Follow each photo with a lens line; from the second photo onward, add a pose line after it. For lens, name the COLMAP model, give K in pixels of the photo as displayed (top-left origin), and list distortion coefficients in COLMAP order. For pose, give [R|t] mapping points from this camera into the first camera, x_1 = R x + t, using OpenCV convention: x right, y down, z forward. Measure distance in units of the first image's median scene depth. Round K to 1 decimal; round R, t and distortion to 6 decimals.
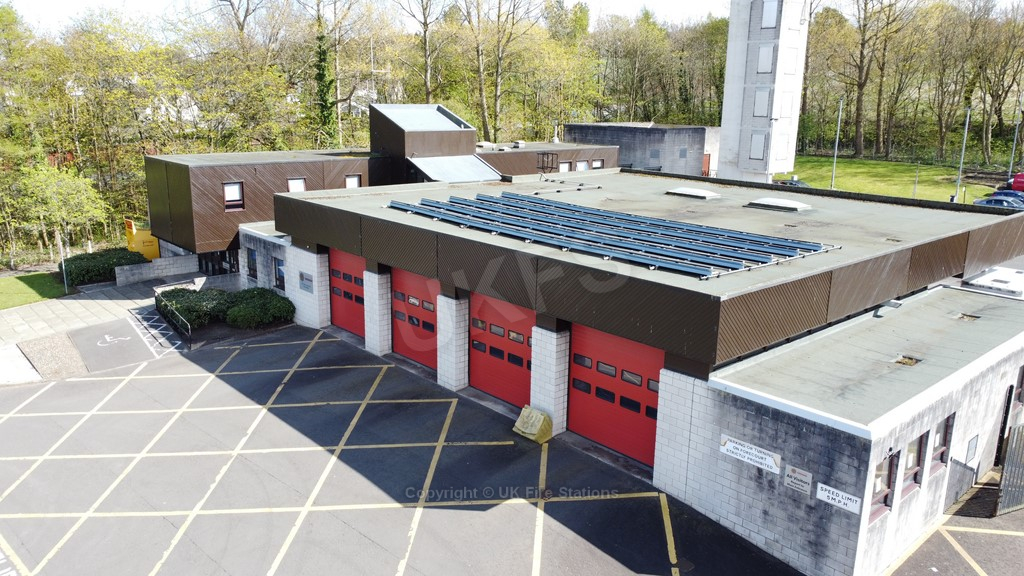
lens RADIAL K [[773.6, 0, 512.0], [0, 773.6, 288.0], [0, 0, 1]] dist [0.009573, -0.012756]
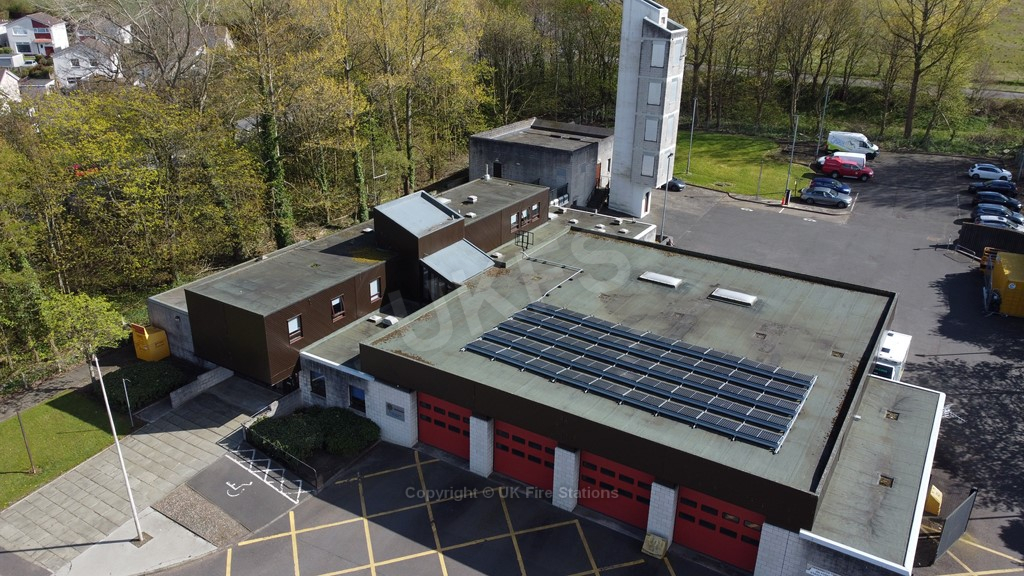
lens RADIAL K [[773.6, 0, 511.2], [0, 773.6, 287.1], [0, 0, 1]] dist [0.009573, -0.012756]
pose [[0.959866, -0.107778, 0.258922, -0.437278], [0.065249, 0.983697, 0.167581, -0.443044], [-0.272763, -0.143961, 0.951250, -0.192871]]
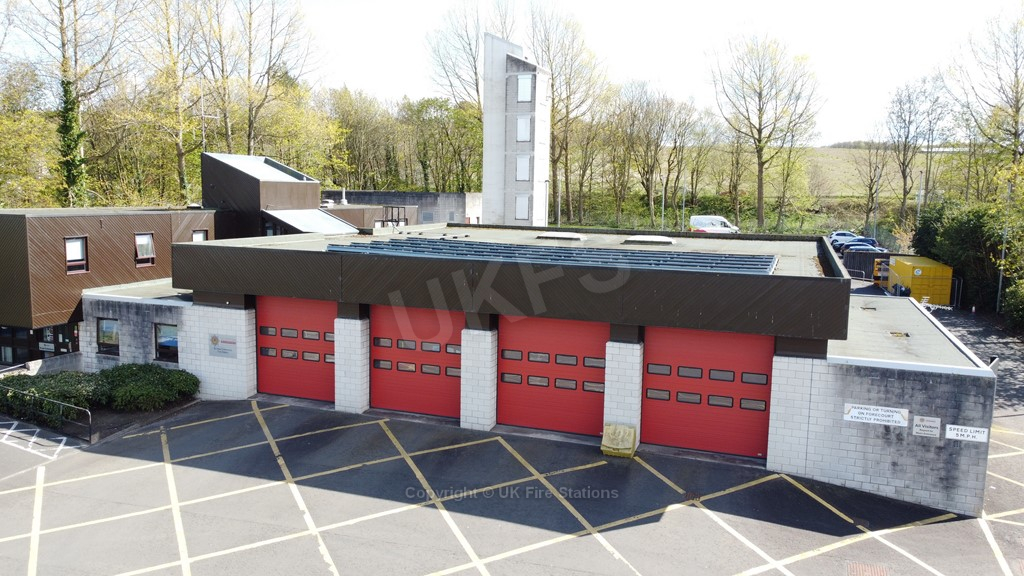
lens RADIAL K [[773.6, 0, 511.6], [0, 773.6, 289.1], [0, 0, 1]] dist [0.009573, -0.012756]
pose [[0.886663, -0.058975, 0.458641, -0.421338], [0.108820, 0.990591, -0.082998, 0.040076], [-0.449431, 0.123500, 0.884737, 0.124208]]
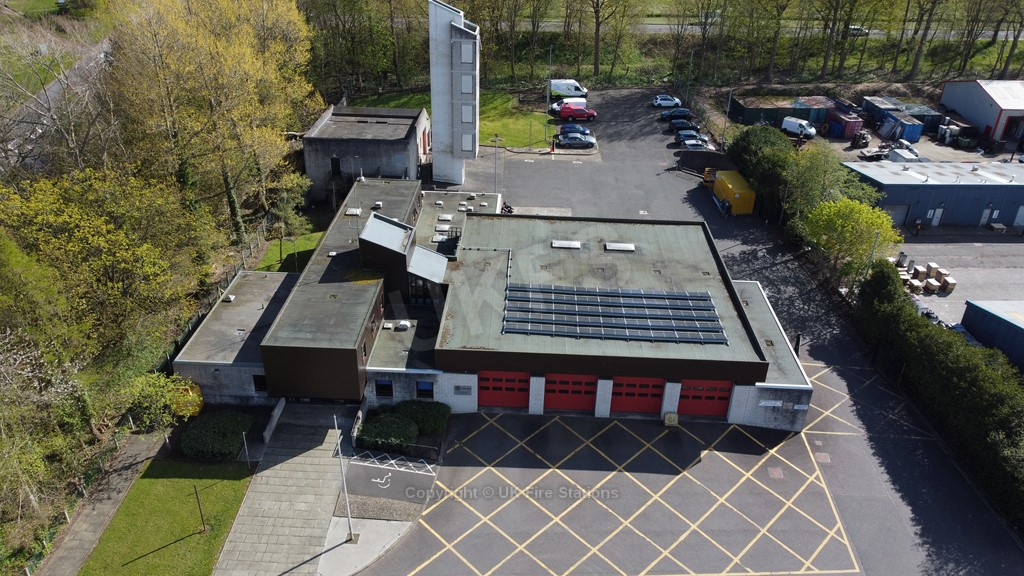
lens RADIAL K [[773.6, 0, 510.4], [0, 773.6, 287.6], [0, 0, 1]] dist [0.009573, -0.012756]
pose [[0.696629, -0.348733, 0.626971, -1.299857], [0.161868, 0.927777, 0.336196, -0.841496], [-0.698932, -0.132718, 0.702766, -0.211164]]
